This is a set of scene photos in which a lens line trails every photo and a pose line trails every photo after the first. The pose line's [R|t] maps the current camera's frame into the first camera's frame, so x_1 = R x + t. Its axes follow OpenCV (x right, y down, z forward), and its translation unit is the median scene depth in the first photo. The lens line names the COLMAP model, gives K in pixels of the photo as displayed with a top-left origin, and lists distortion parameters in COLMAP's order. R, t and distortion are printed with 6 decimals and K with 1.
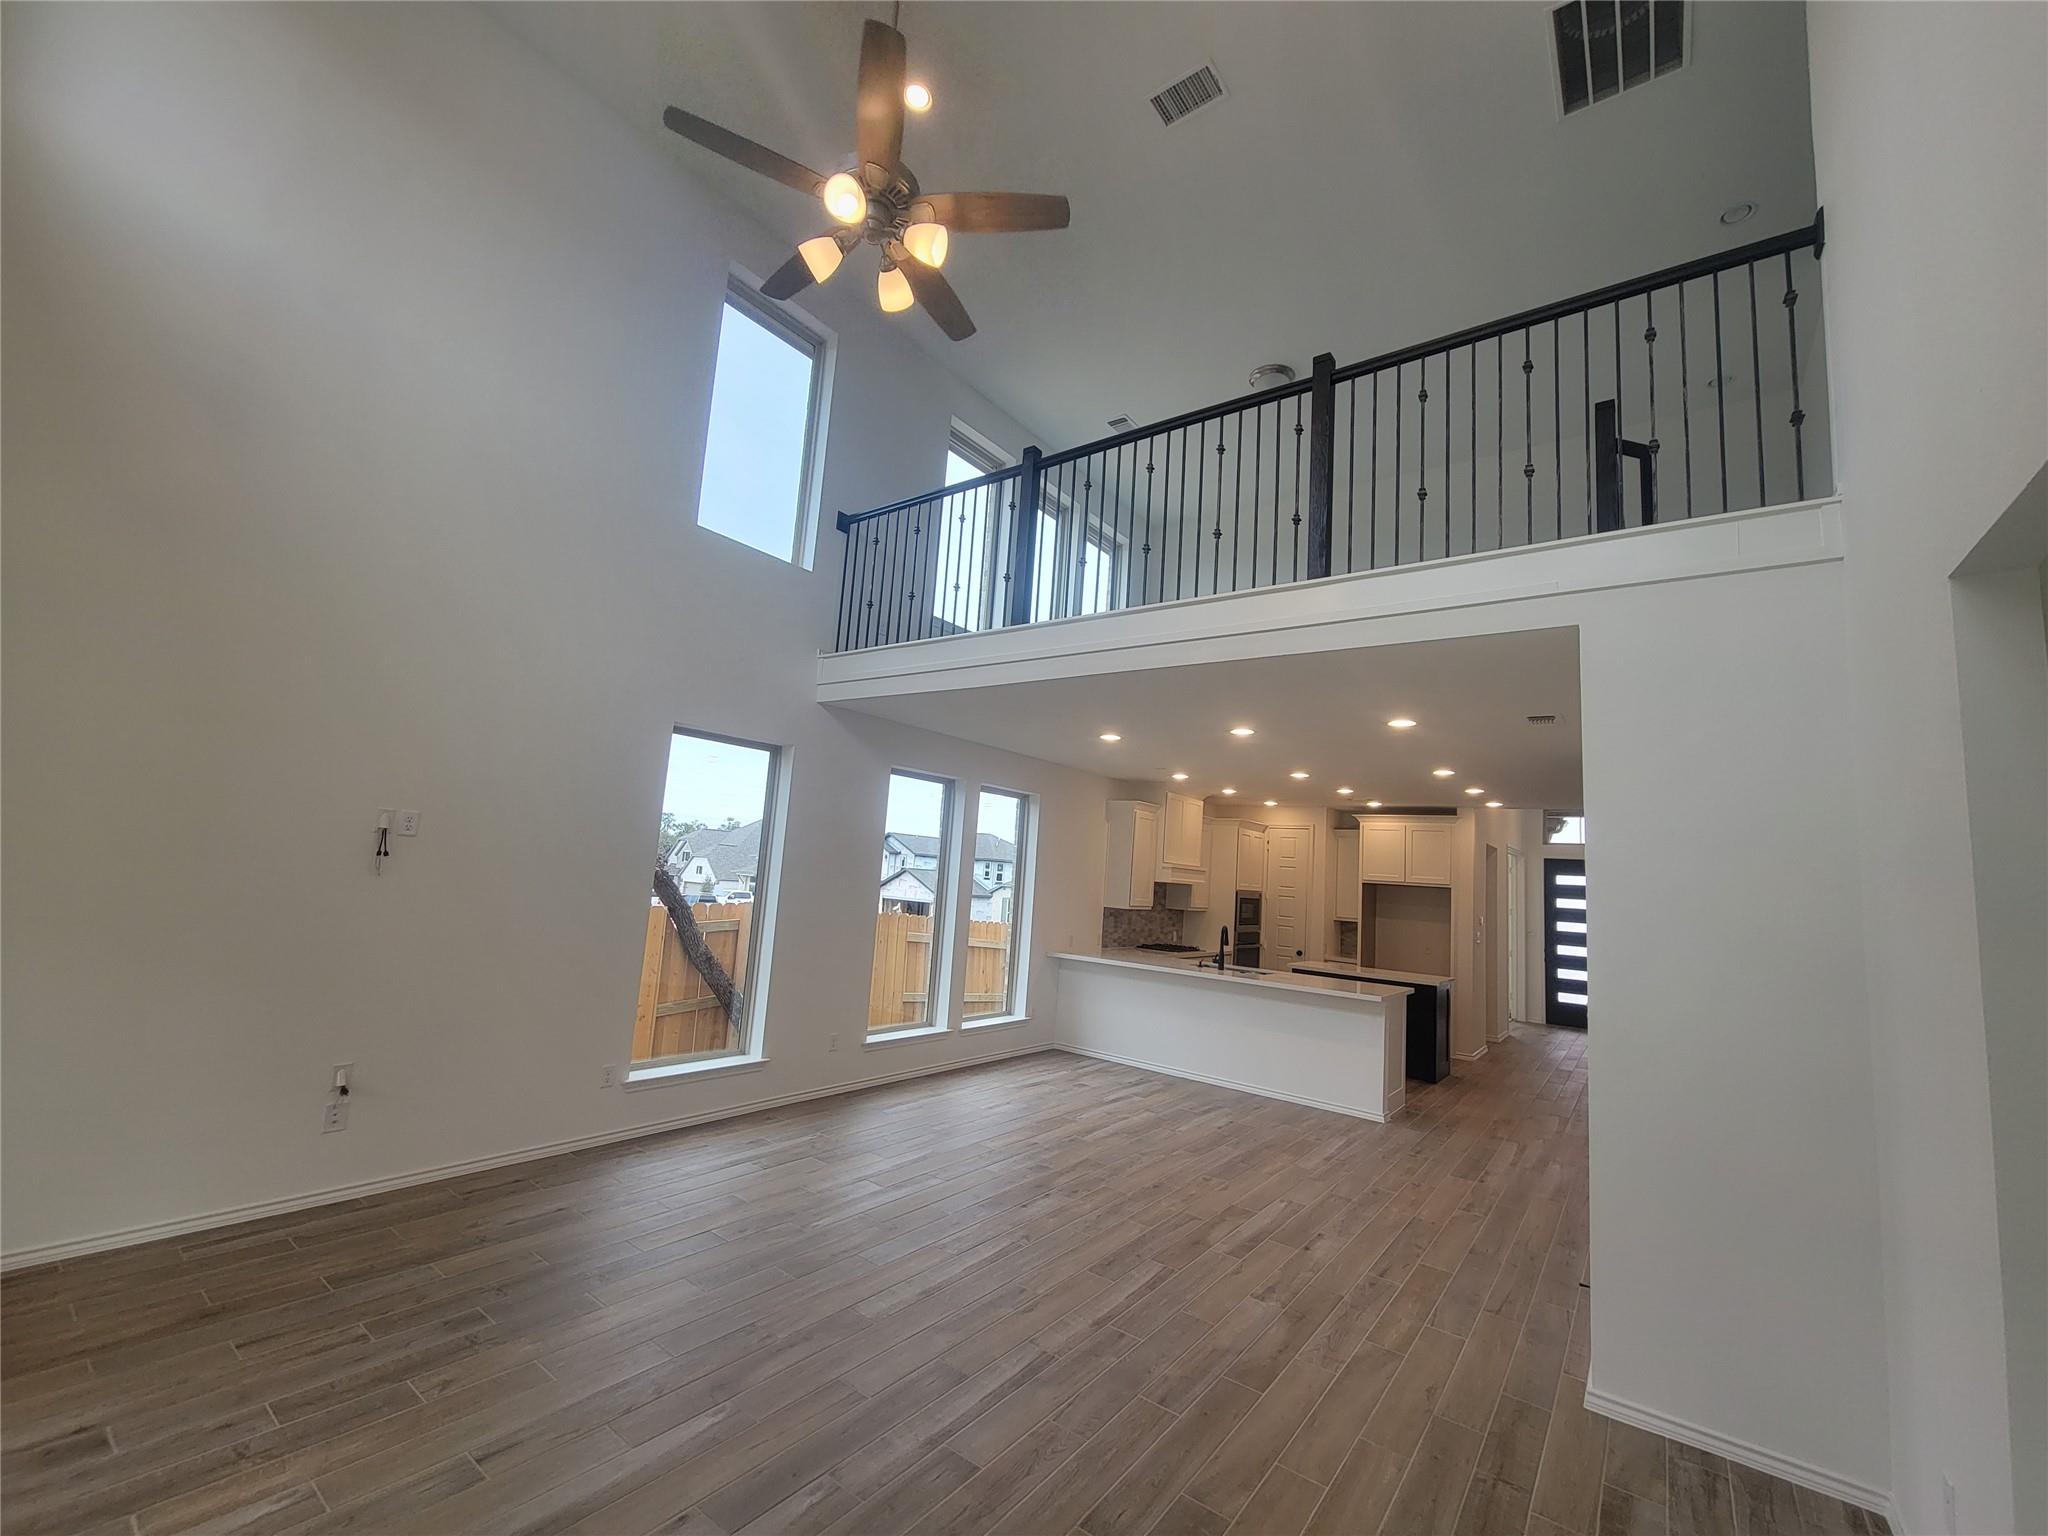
lens RADIAL K [[829.9, 0, 1035.6], [0, 829.9, 769.7], [0, 0, 1]] dist [0.004867, -0.003914]
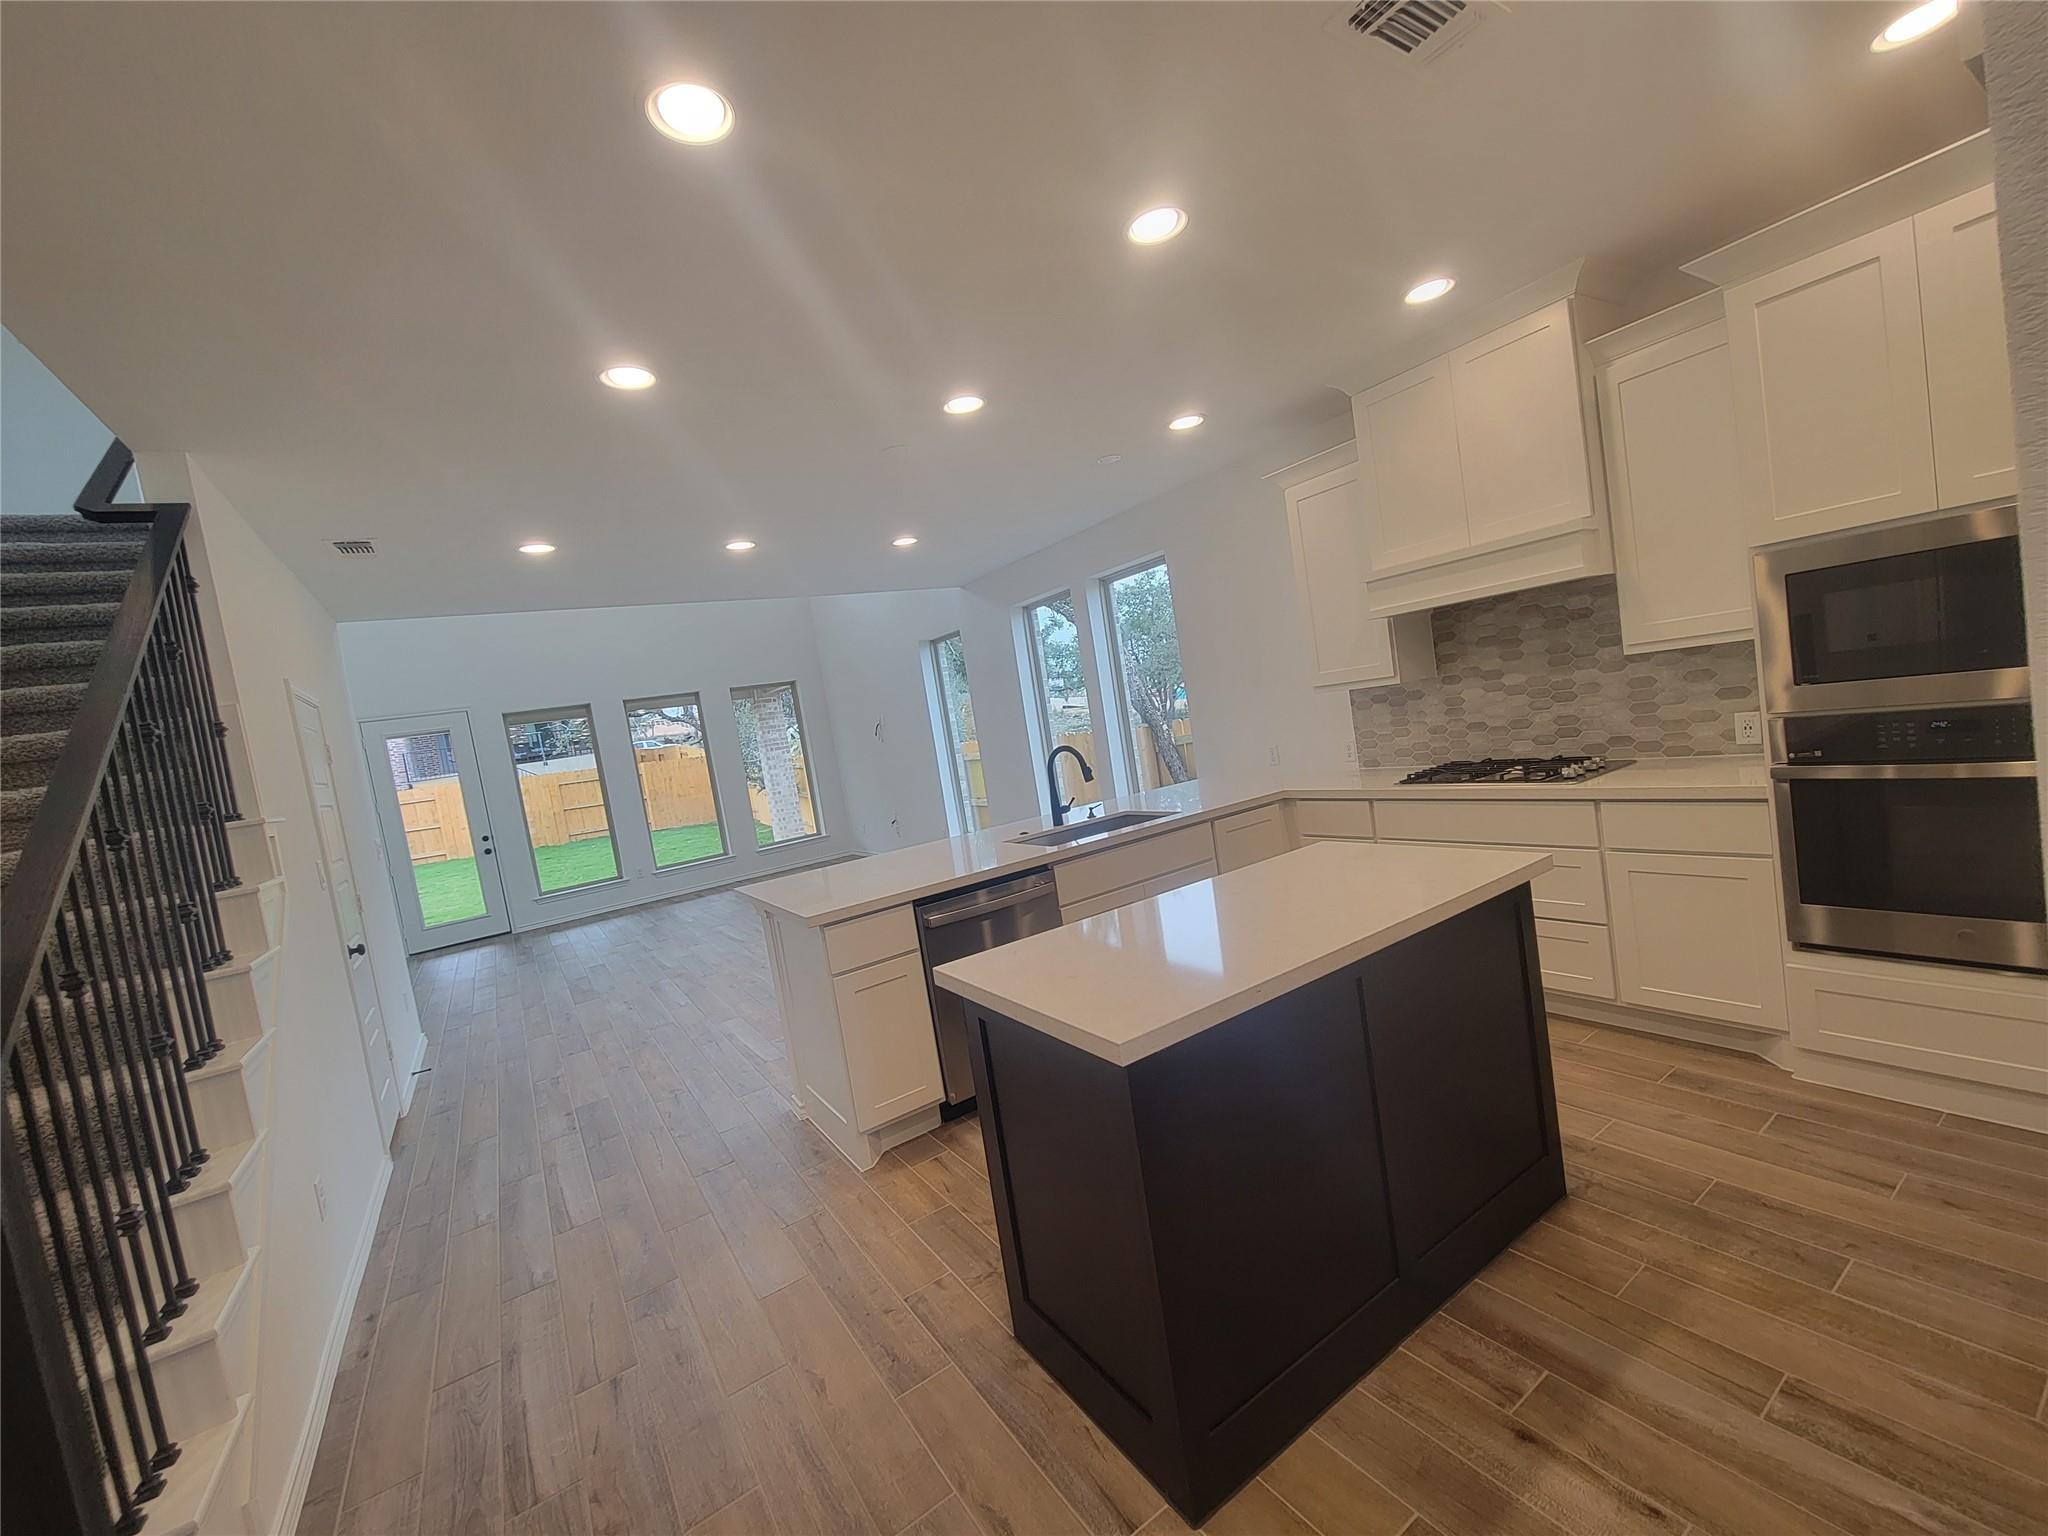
lens RADIAL K [[838.4, 0, 1031.2], [0, 838.4, 771.0], [0, 0, 1]] dist [0.001104, -0.000435]
pose [[-0.354911, 0.048183, -0.933658, 0.814074], [0.246247, 0.968224, -0.043639, 0.245833], [0.901887, -0.245399, -0.355498, 1.294978]]
